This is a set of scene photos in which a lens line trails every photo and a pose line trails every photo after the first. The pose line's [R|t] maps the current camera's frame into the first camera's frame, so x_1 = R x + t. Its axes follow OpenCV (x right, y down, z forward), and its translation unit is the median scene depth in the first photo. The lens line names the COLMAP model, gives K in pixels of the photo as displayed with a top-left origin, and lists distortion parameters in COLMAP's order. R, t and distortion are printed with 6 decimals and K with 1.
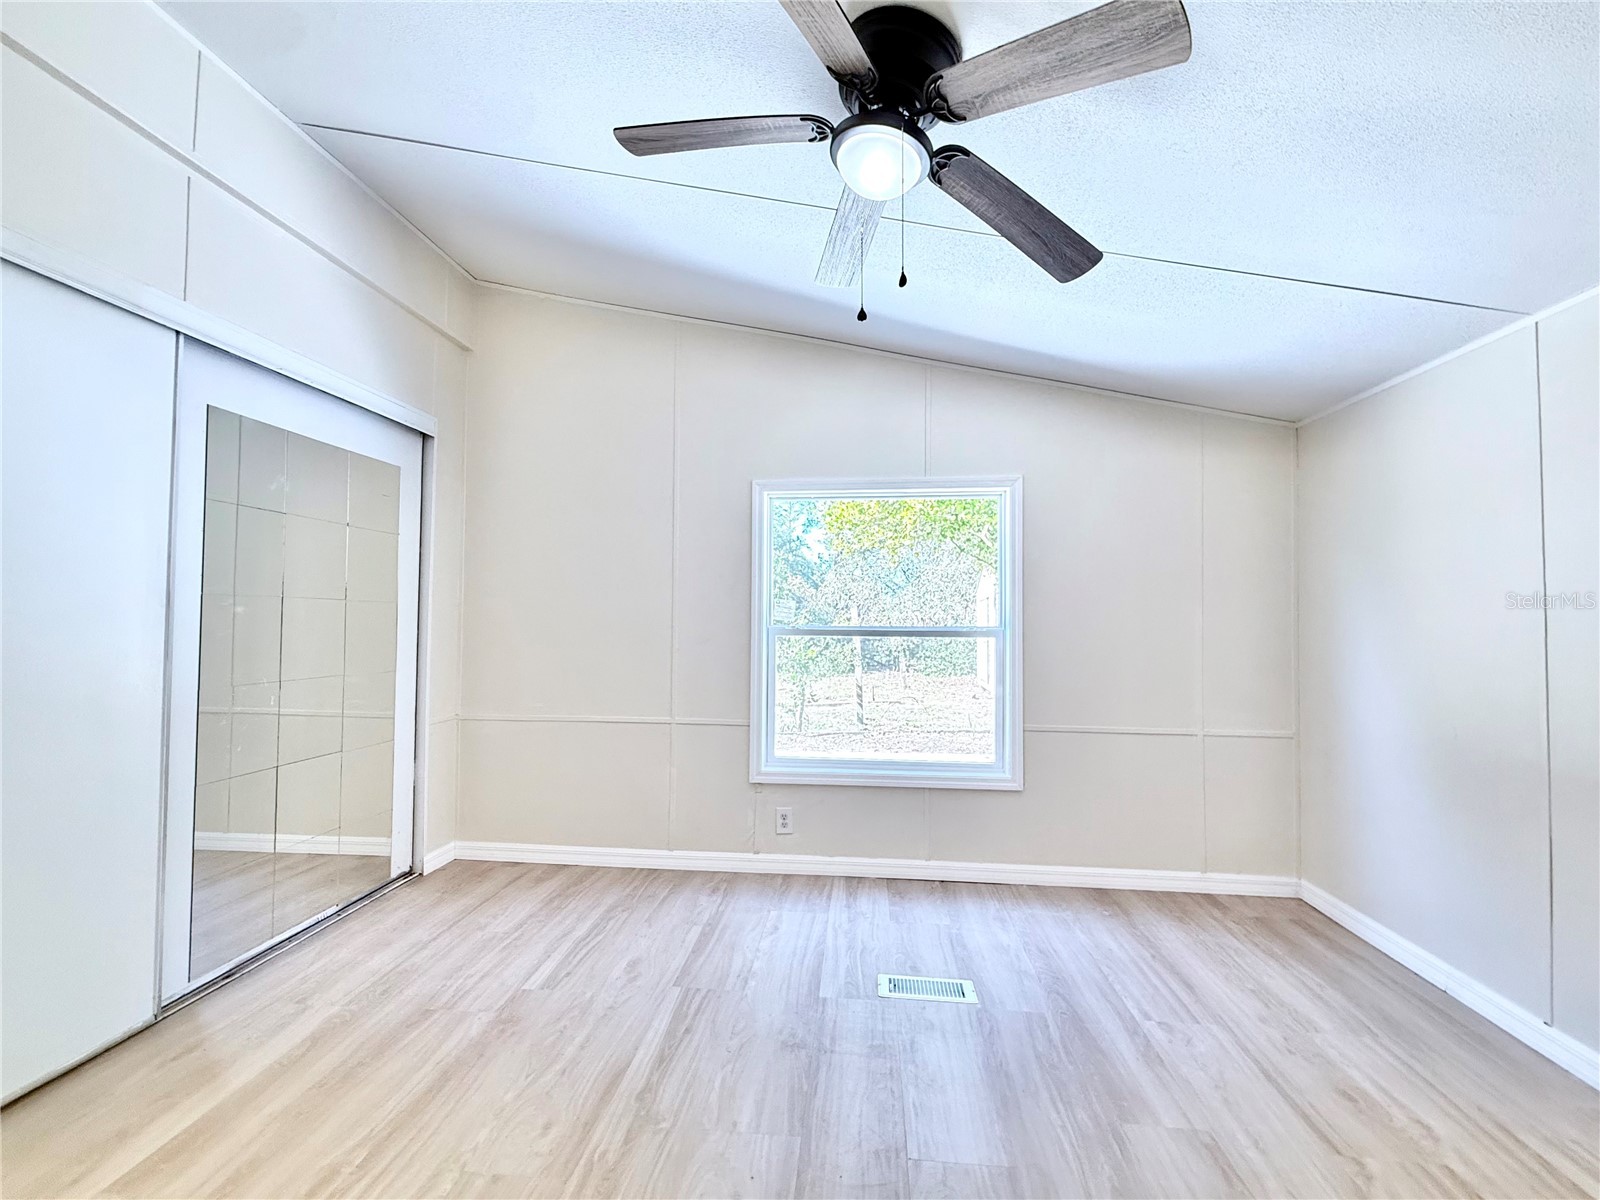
lens RADIAL K [[691.7, 0, 800.8], [0, 691.7, 600.1], [0, 0, 1]] dist [-0.001922, -0.000667]
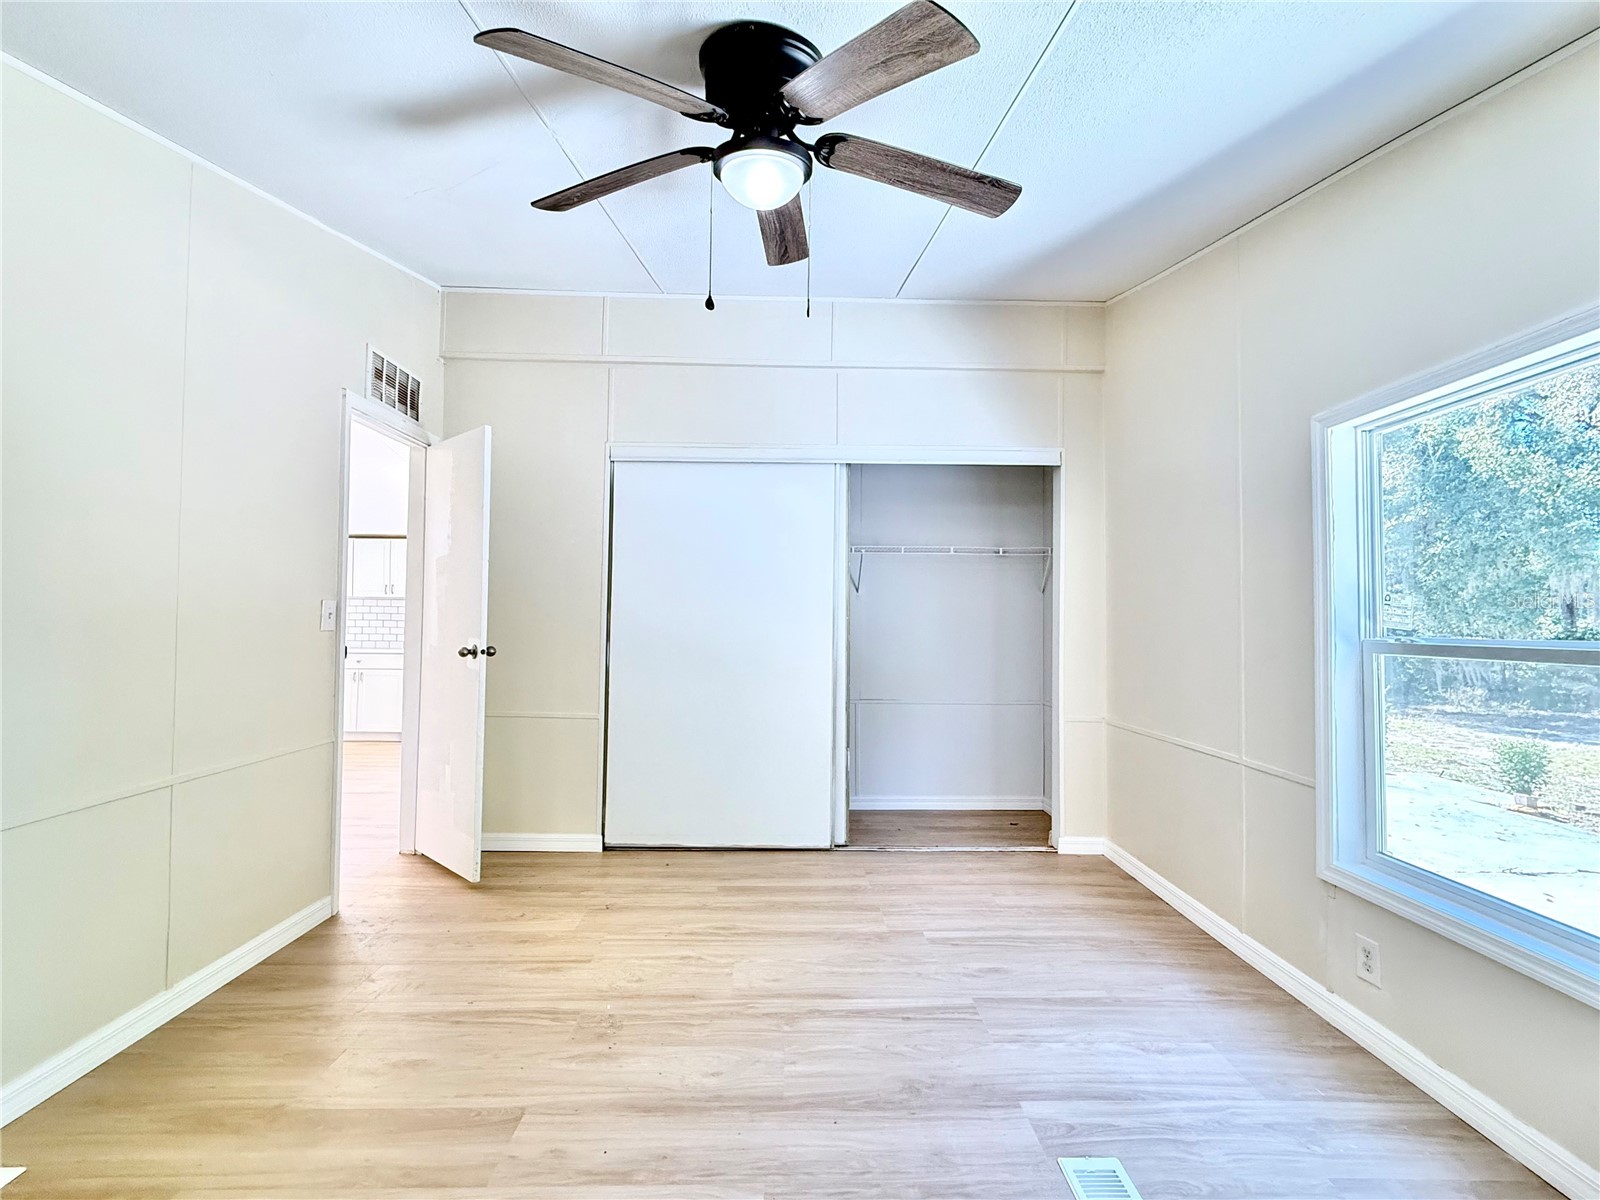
lens RADIAL K [[691.7, 0, 803.1], [0, 691.7, 605.7], [0, 0, 1]] dist [-0.001922, -0.000667]
pose [[0.109107, -0.032486, -0.993499, 0.732928], [0.024281, 0.999255, -0.030008, 0.020577], [0.993733, -0.020849, 0.109814, 0.616925]]
